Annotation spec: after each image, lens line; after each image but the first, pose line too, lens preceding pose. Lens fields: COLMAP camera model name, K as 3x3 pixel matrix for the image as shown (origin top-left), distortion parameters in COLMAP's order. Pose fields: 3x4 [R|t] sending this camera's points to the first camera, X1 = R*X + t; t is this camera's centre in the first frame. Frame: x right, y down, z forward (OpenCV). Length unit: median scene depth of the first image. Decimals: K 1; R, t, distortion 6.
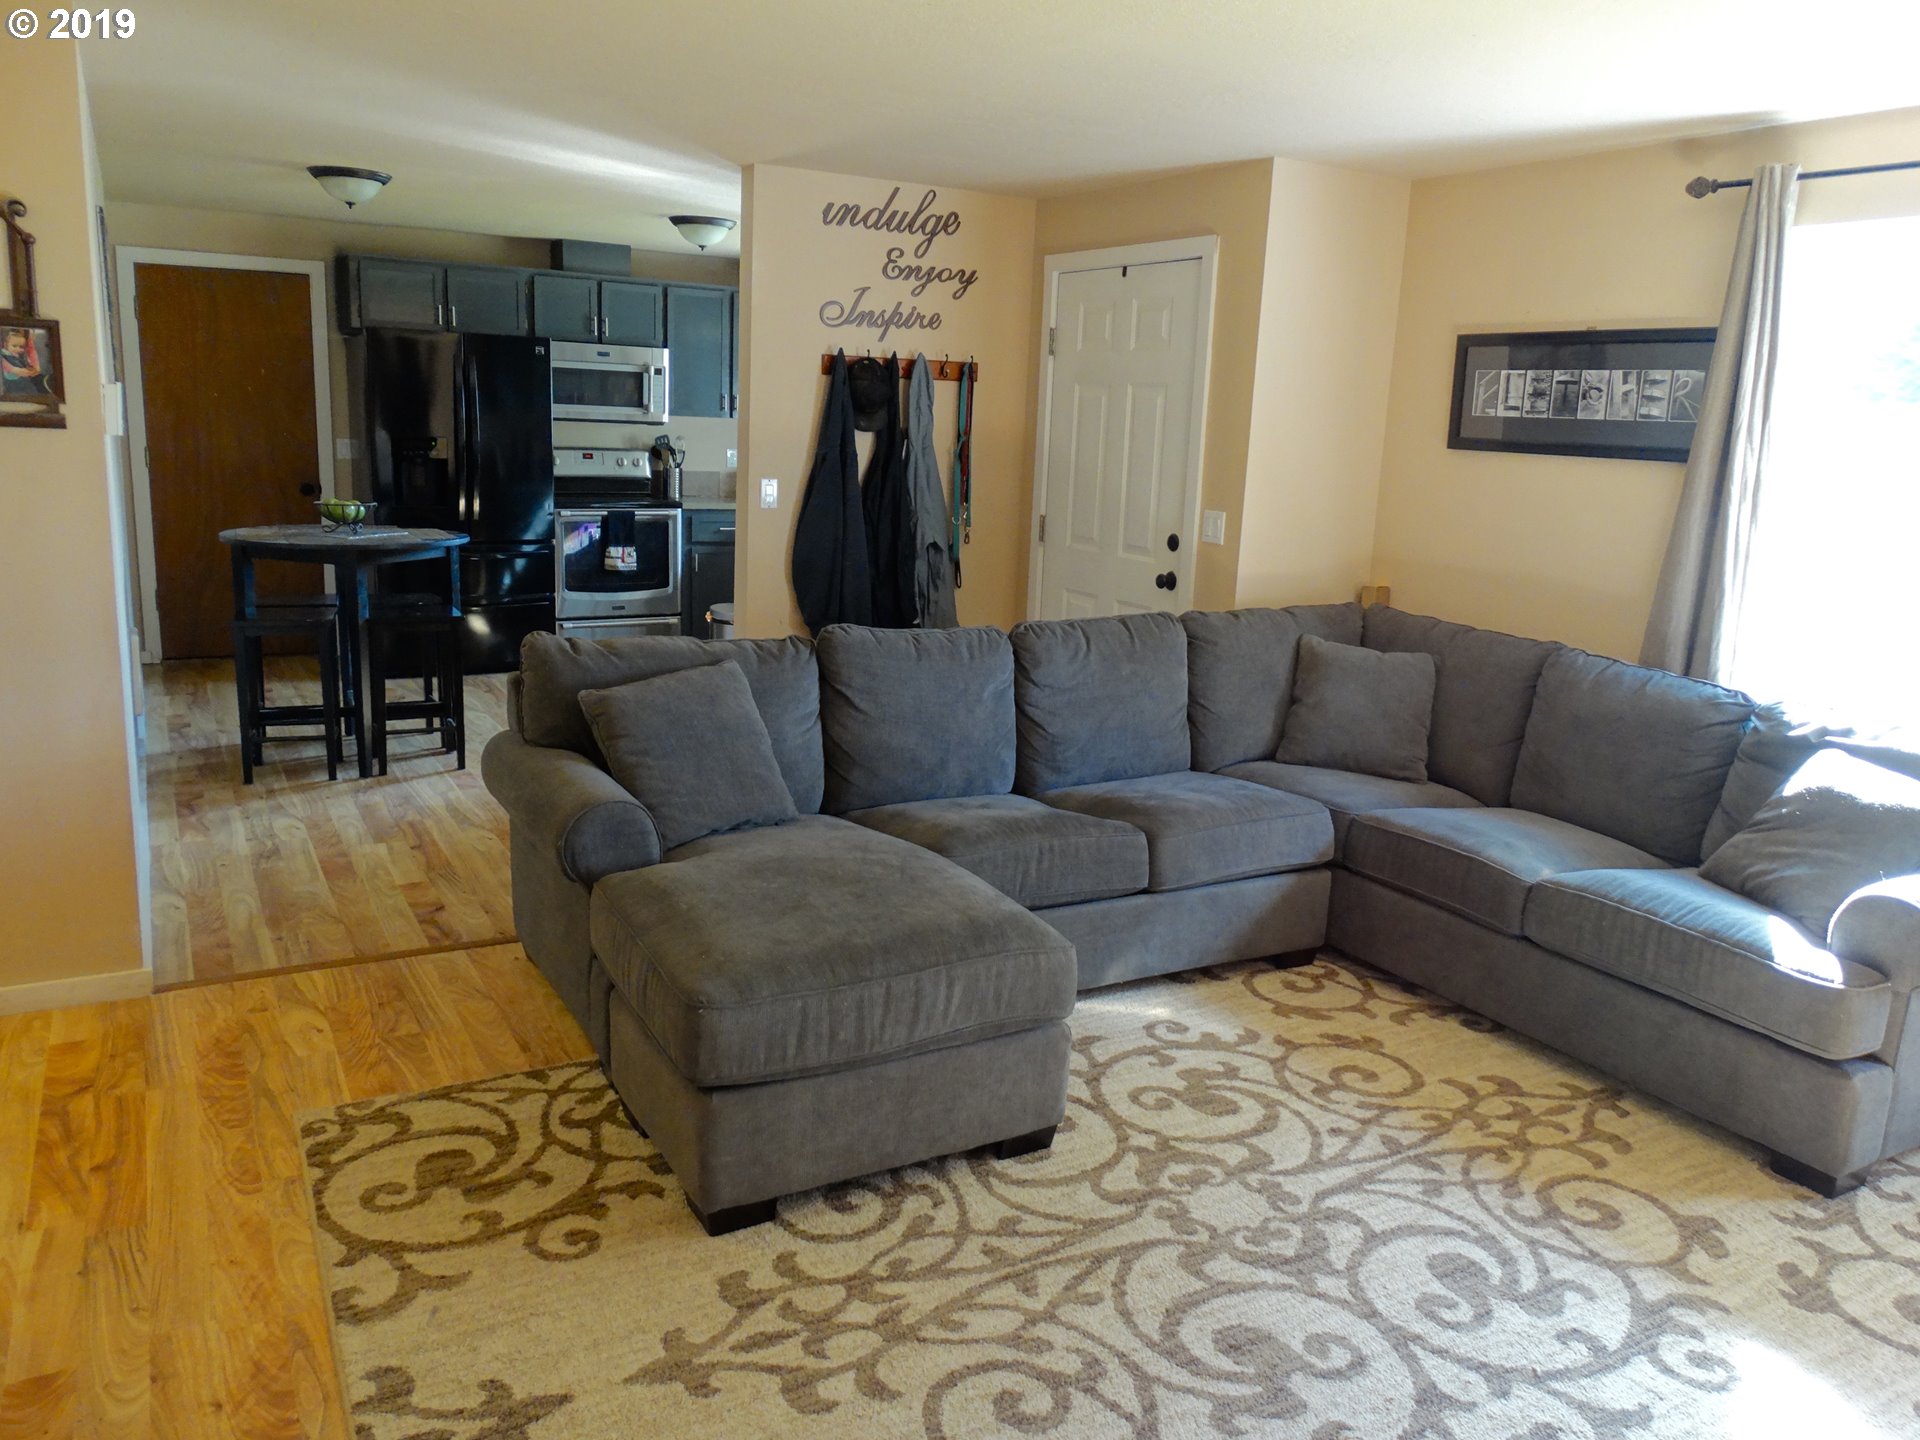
lens RADIAL K [[1457.1, 0, 971.9], [0, 1457.1, 716.7], [0, 0, 1]] dist [0.003241, -0.004898]
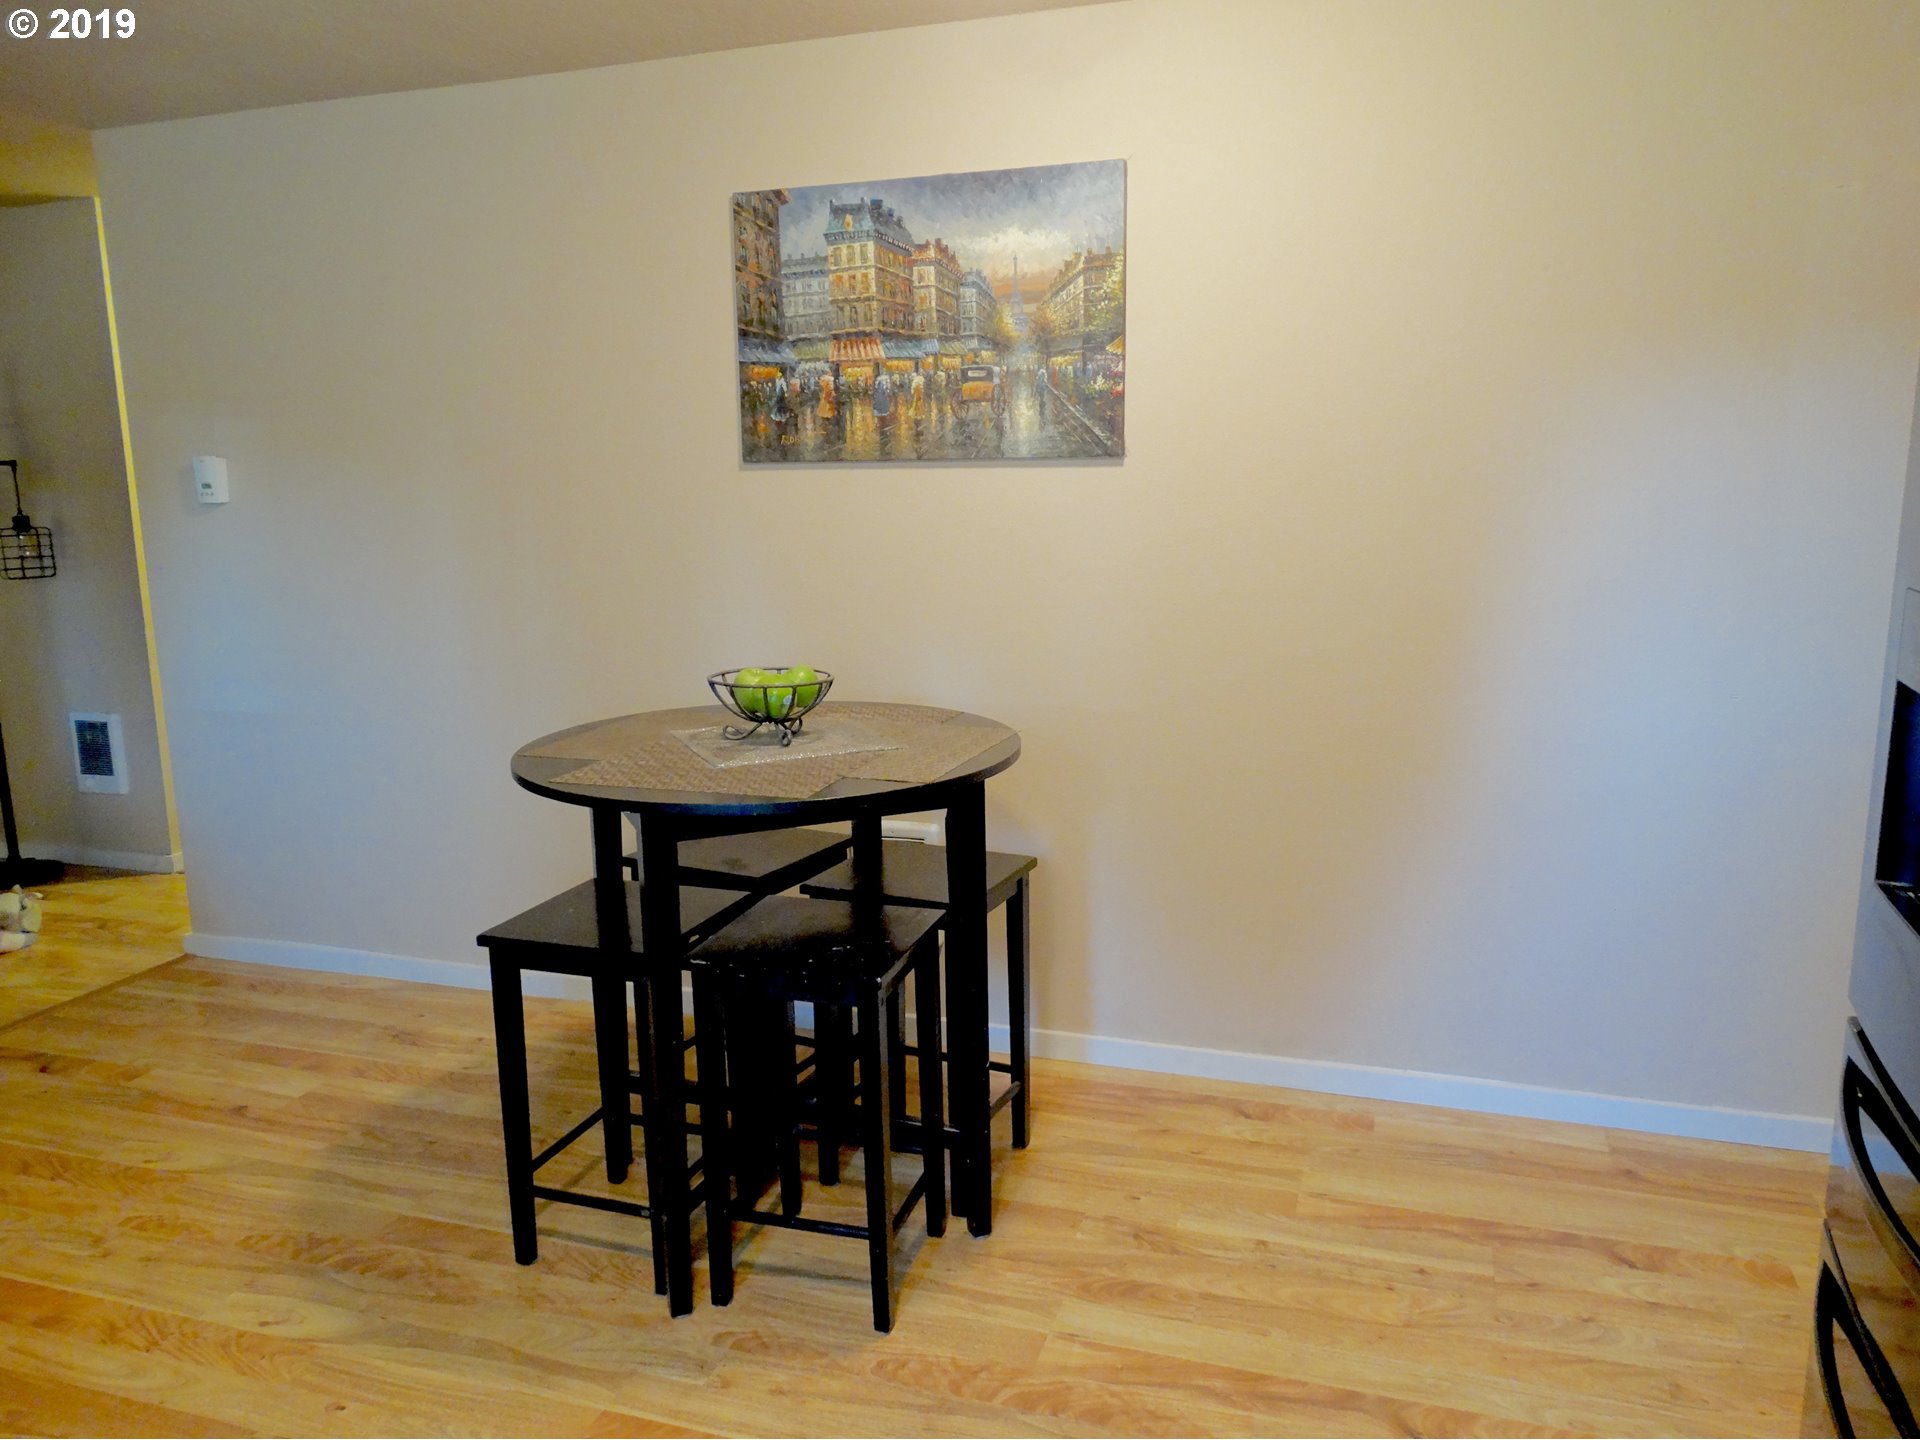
lens RADIAL K [[1352.2, 0, 972.4], [0, 1352.2, 719.6], [0, 0, 1]] dist [-0.006072, -0.007975]
pose [[-0.742657, 0.074031, -0.665567, -0.414163], [-0.156347, 0.947237, 0.279817, -0.547425], [0.651165, 0.311867, -0.691898, 2.831243]]
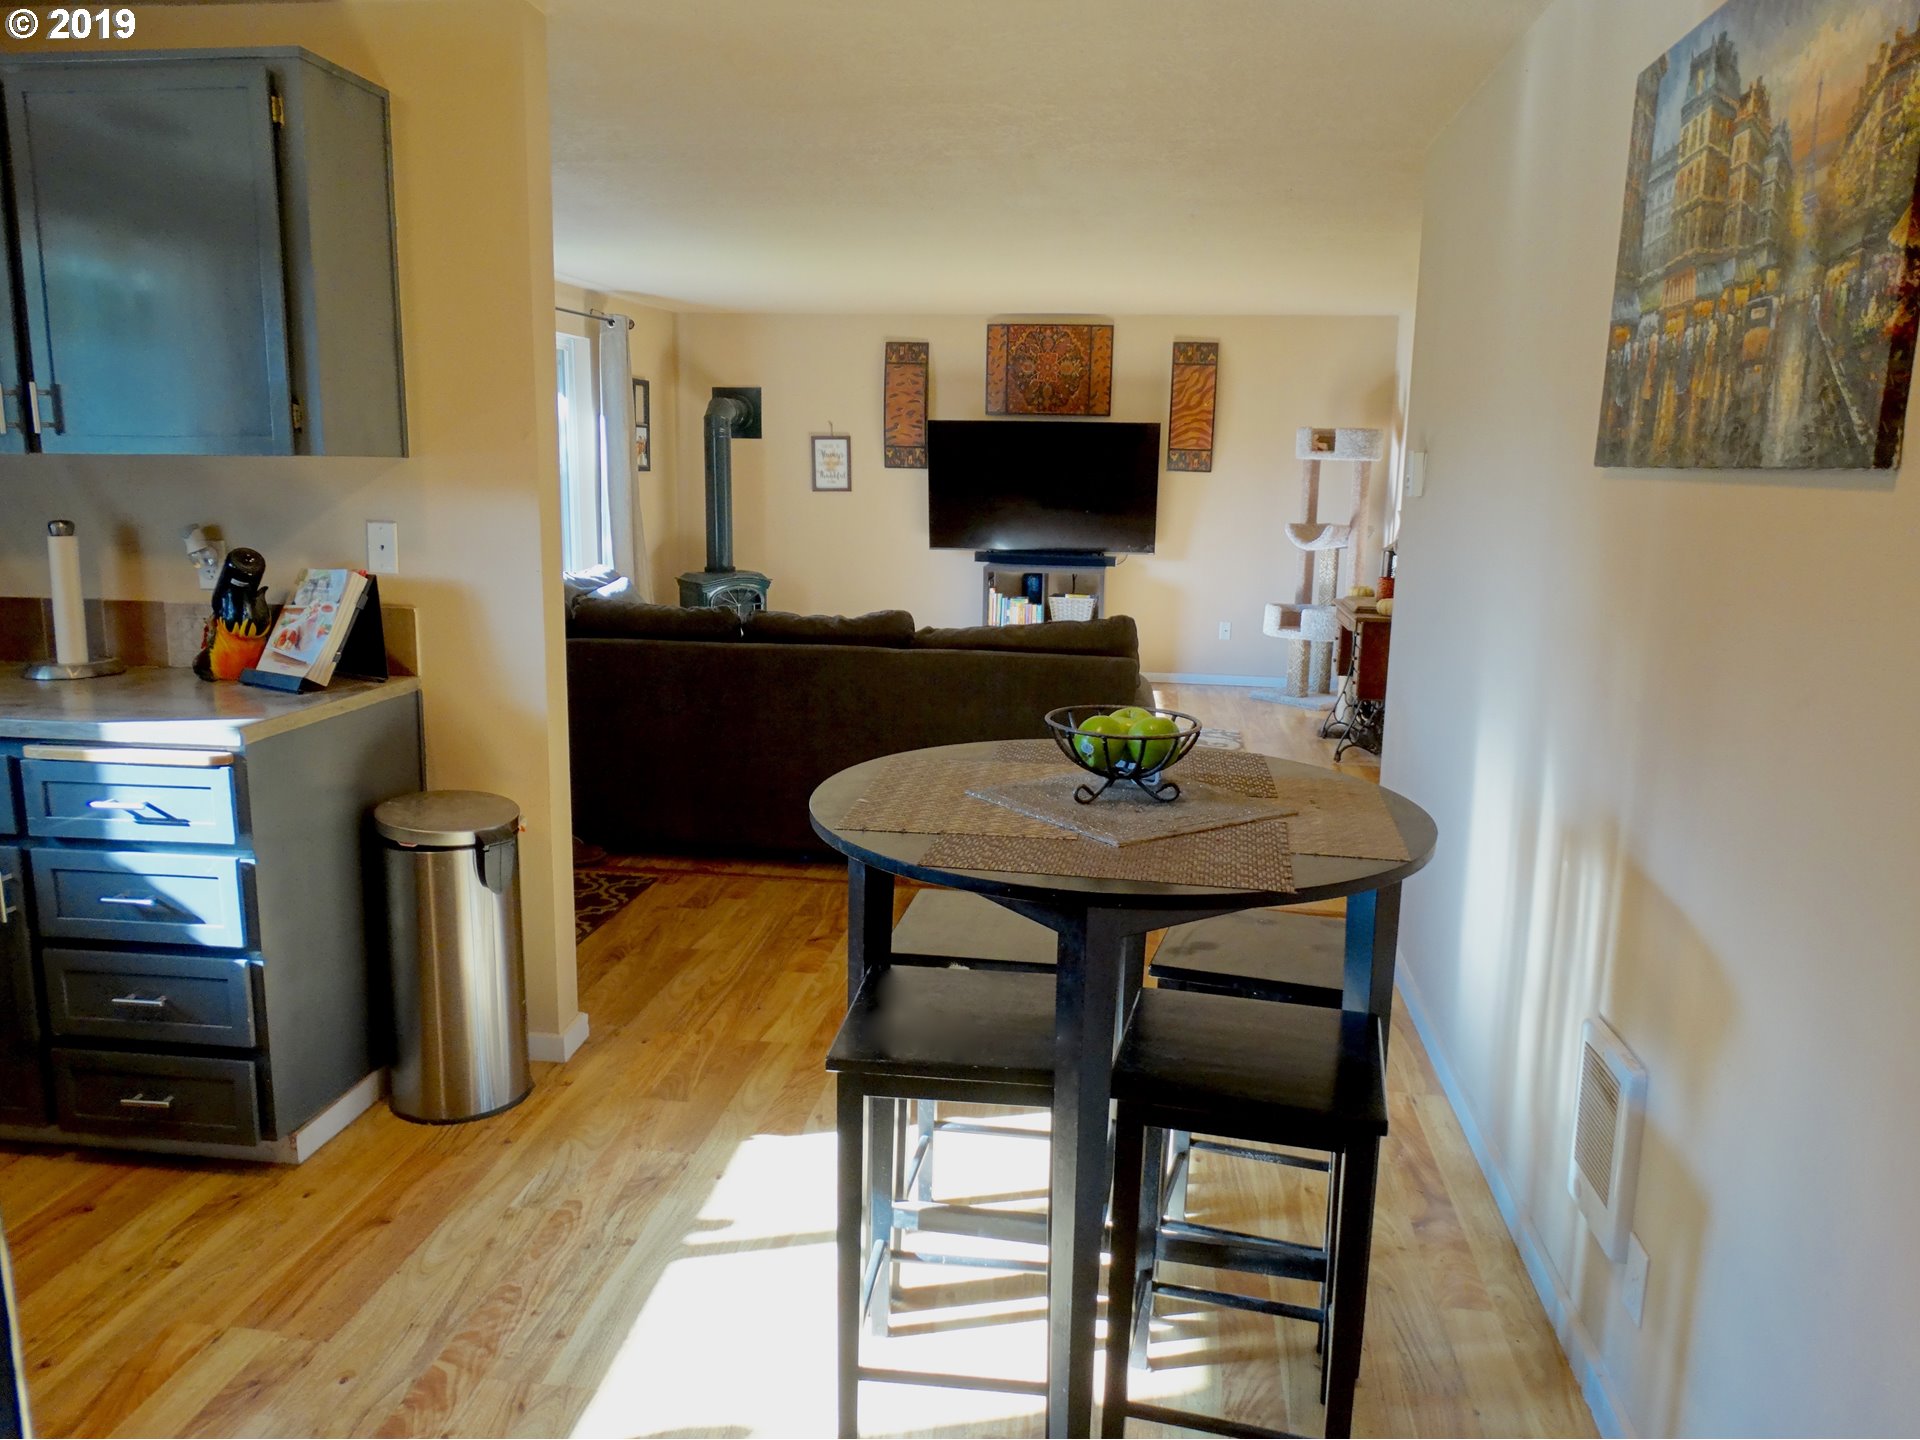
lens RADIAL K [[1352.2, 0, 960.0], [0, 1352.2, 719.4], [0, 0, 1]] dist [-0.006072, -0.007975]
pose [[-0.791616, -0.166995, 0.587756, -1.263313], [0.073404, 0.928970, 0.362805, -0.582736], [-0.606594, 0.330345, -0.723129, 2.699822]]
